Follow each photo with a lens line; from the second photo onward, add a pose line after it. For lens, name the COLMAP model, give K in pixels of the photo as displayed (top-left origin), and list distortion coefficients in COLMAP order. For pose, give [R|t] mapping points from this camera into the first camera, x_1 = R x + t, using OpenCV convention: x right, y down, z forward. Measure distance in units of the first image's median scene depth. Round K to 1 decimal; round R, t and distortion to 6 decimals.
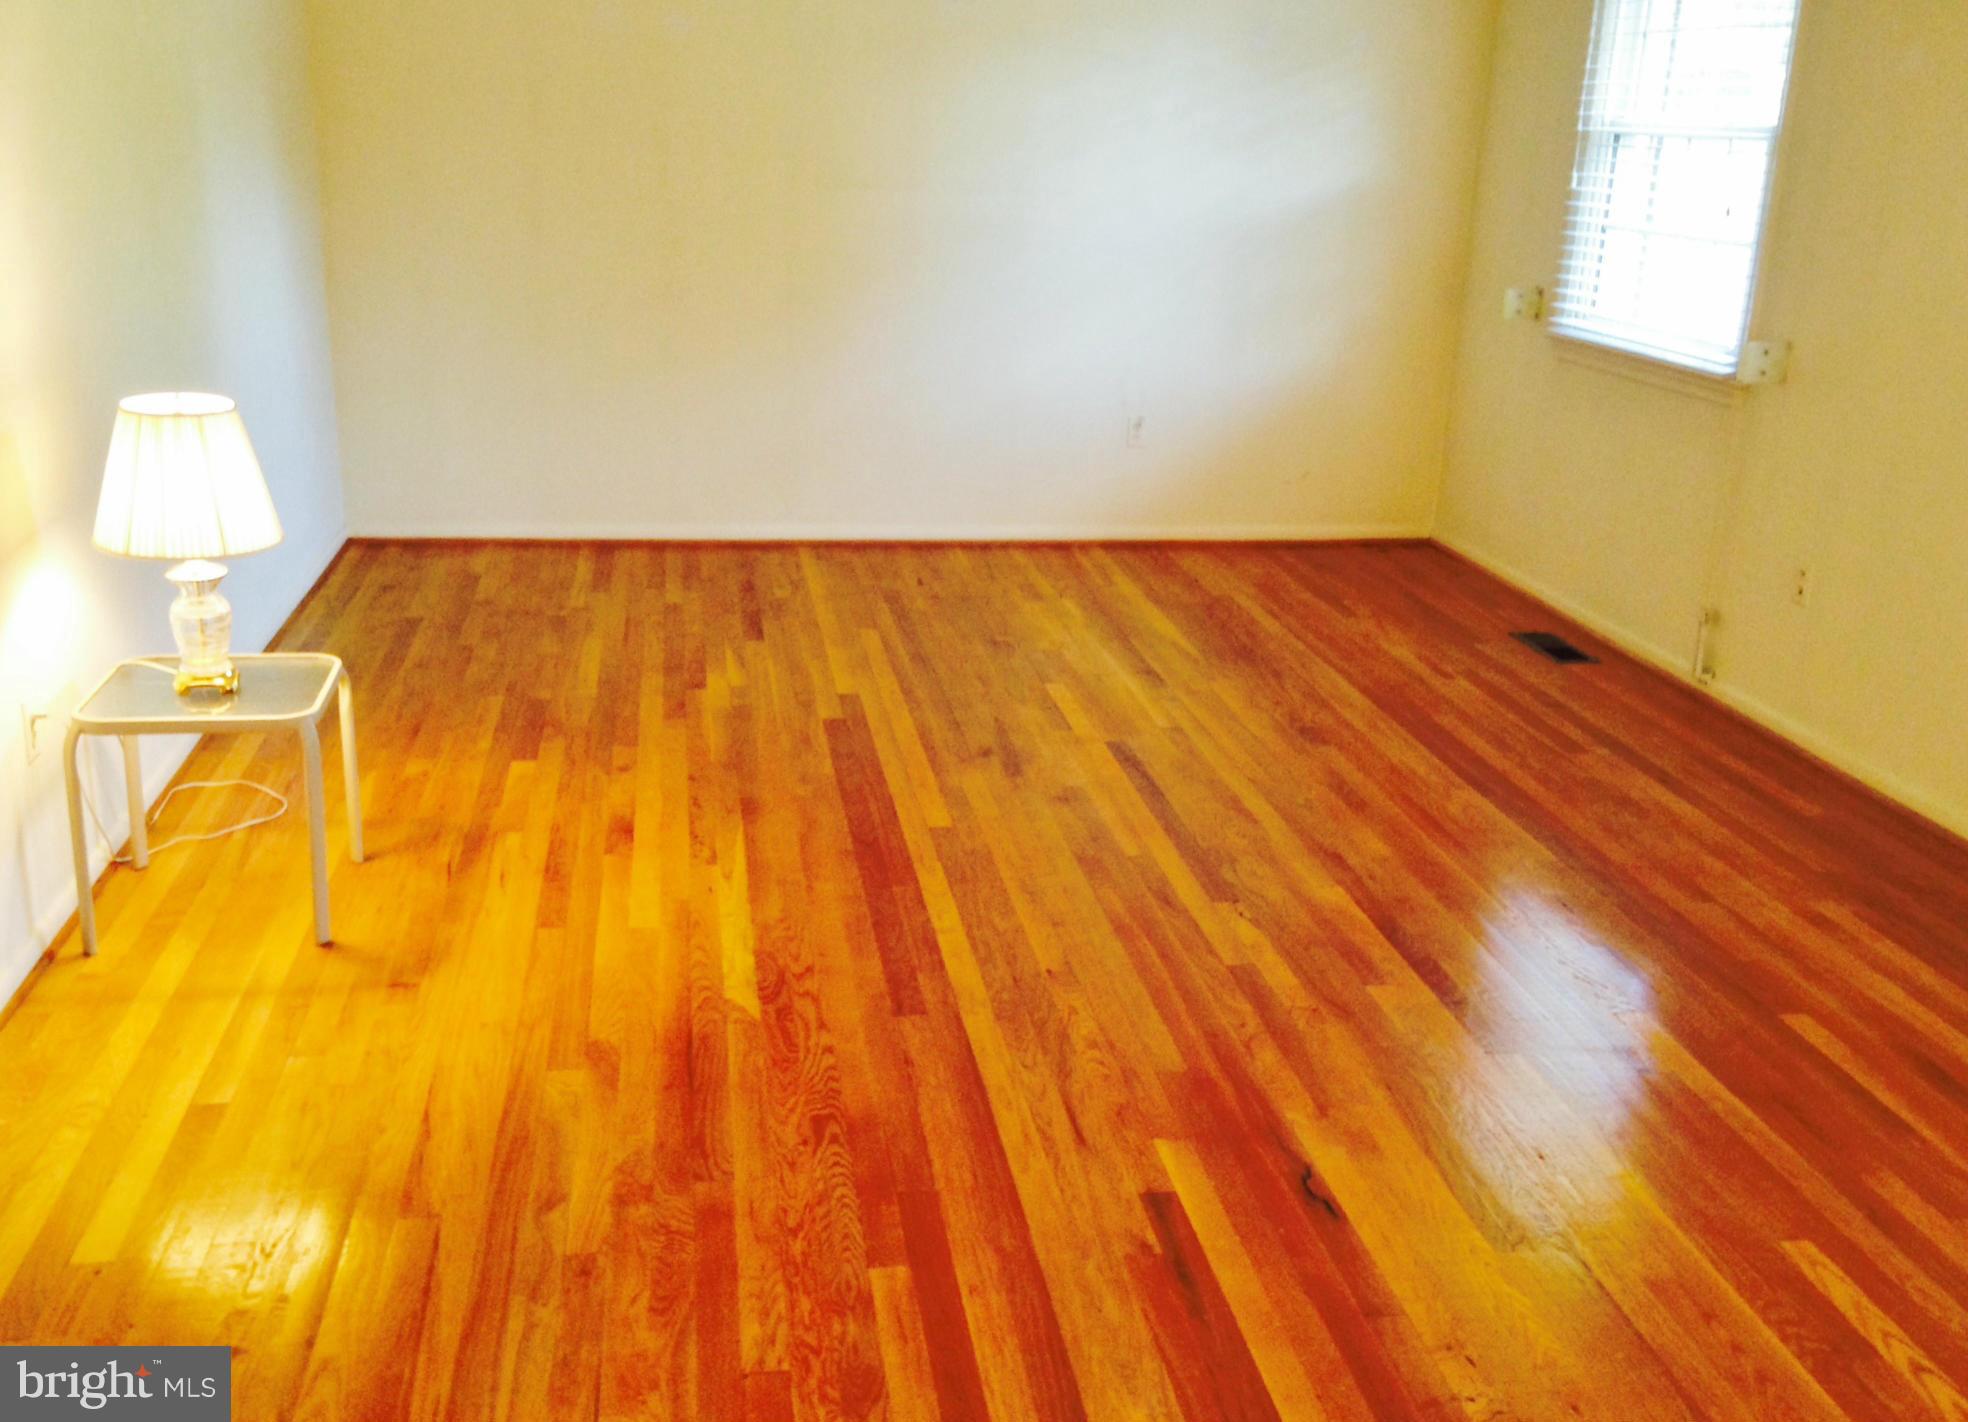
lens RADIAL K [[1892.7, 0, 984.0], [0, 1892.7, 711.0], [0, 0, 1]] dist [0.219389, -0.417773]
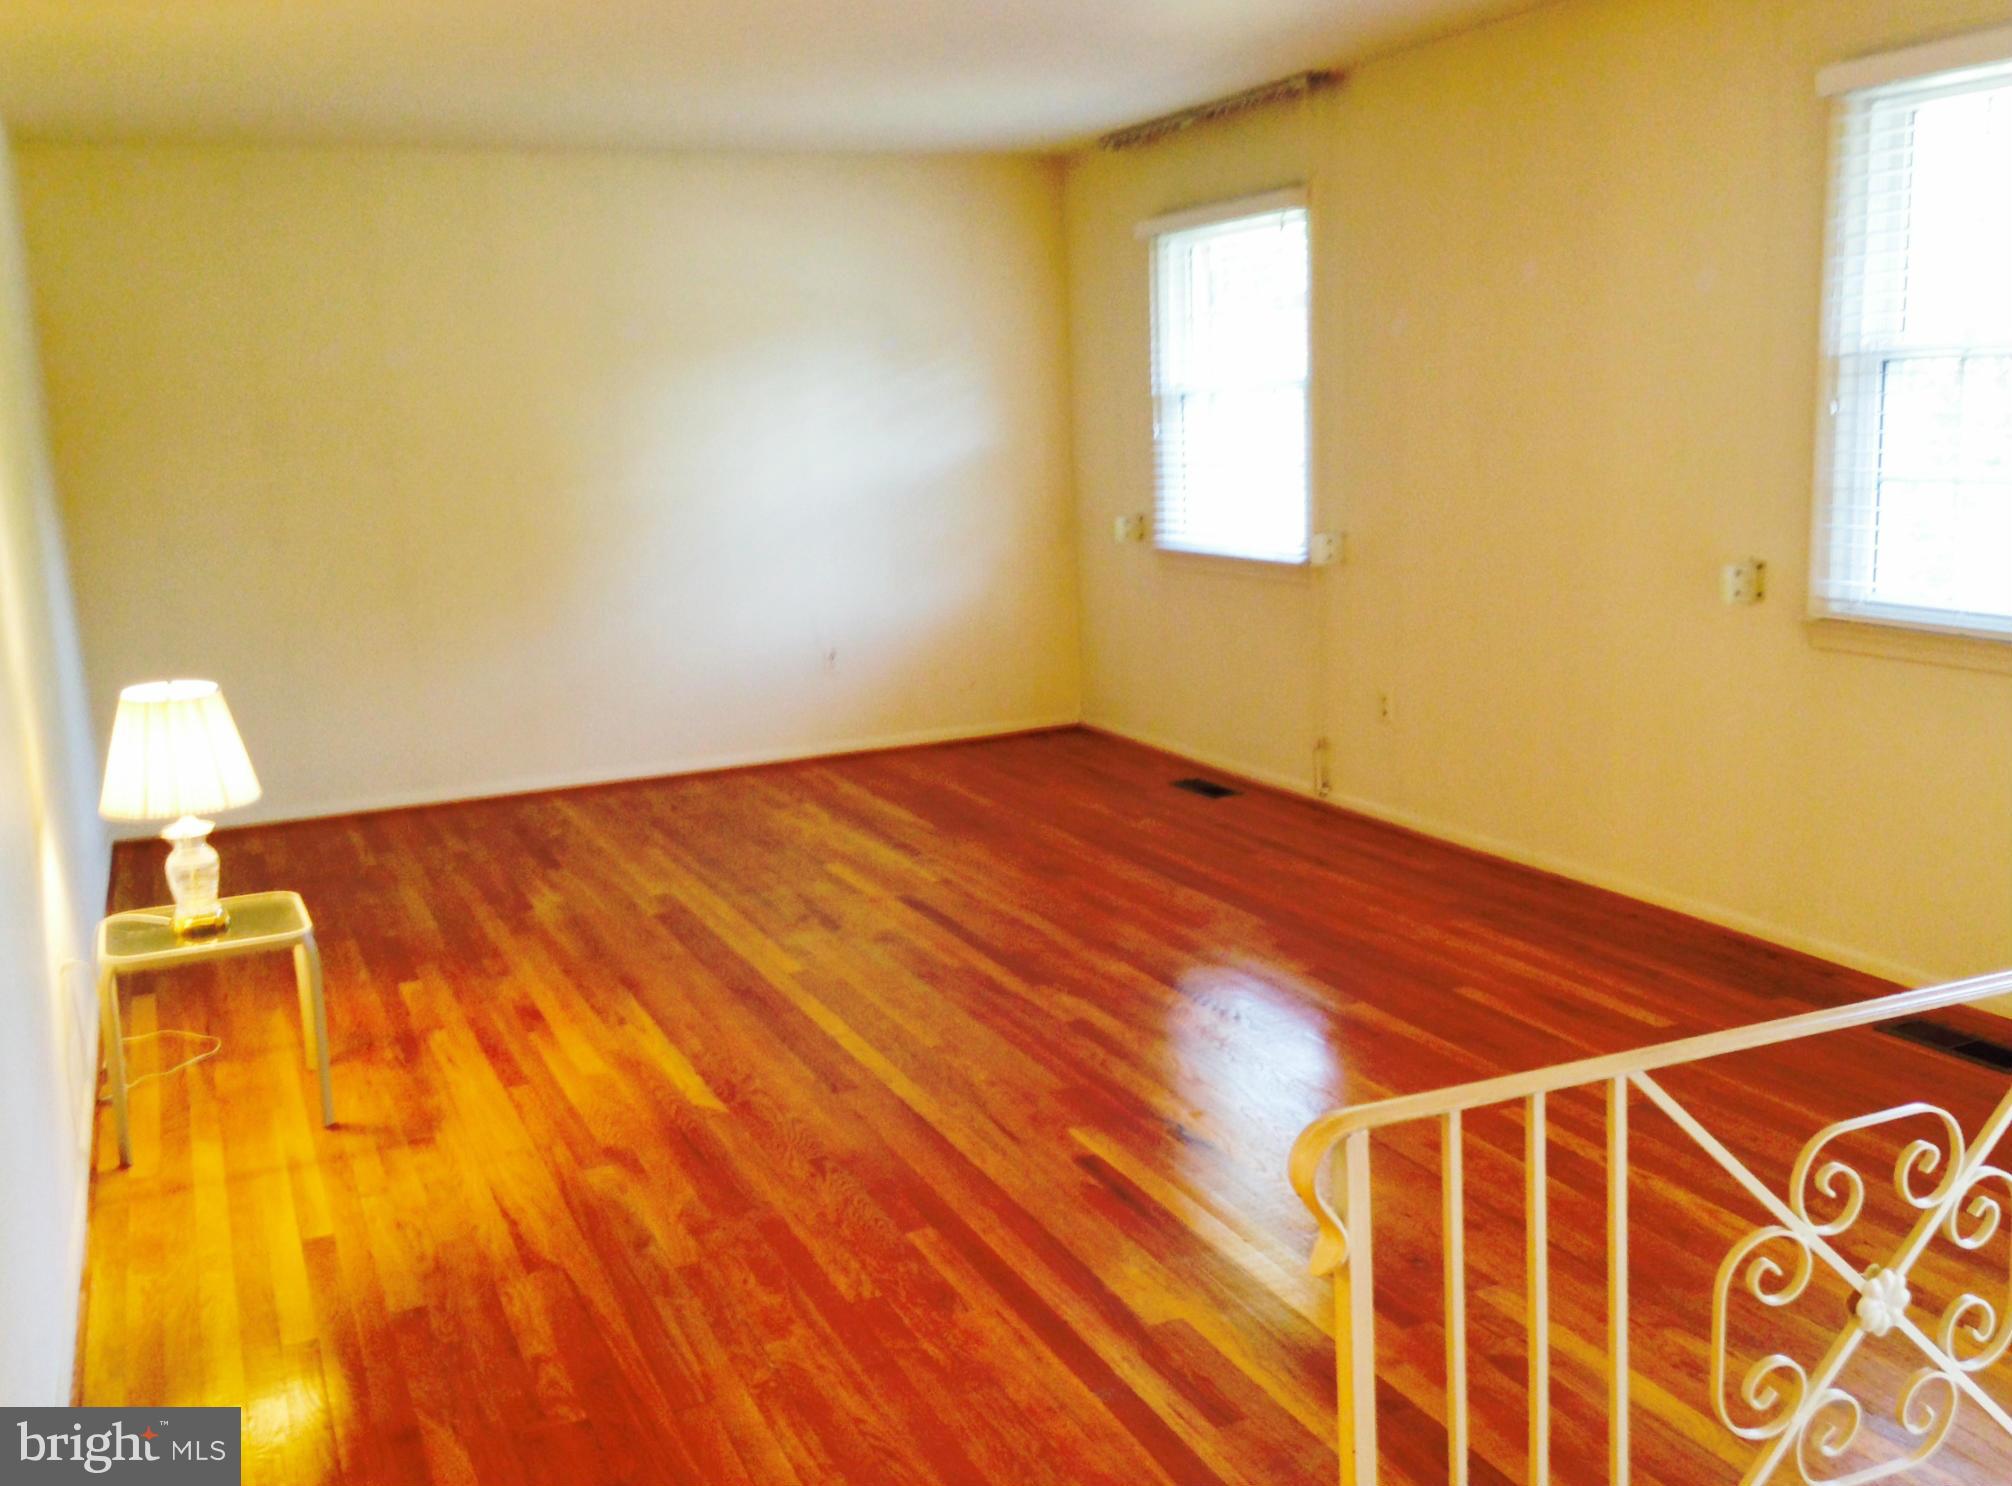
lens RADIAL K [[1862.4, 0, 1001.4], [0, 1862.4, 740.2], [0, 0, 1]] dist [0.244672, -0.397102]
pose [[0.962923, -0.121171, 0.241033, -0.176260], [0.150190, 0.982975, -0.105849, 0.065103], [-0.224104, 0.138125, 0.964727, -0.220689]]
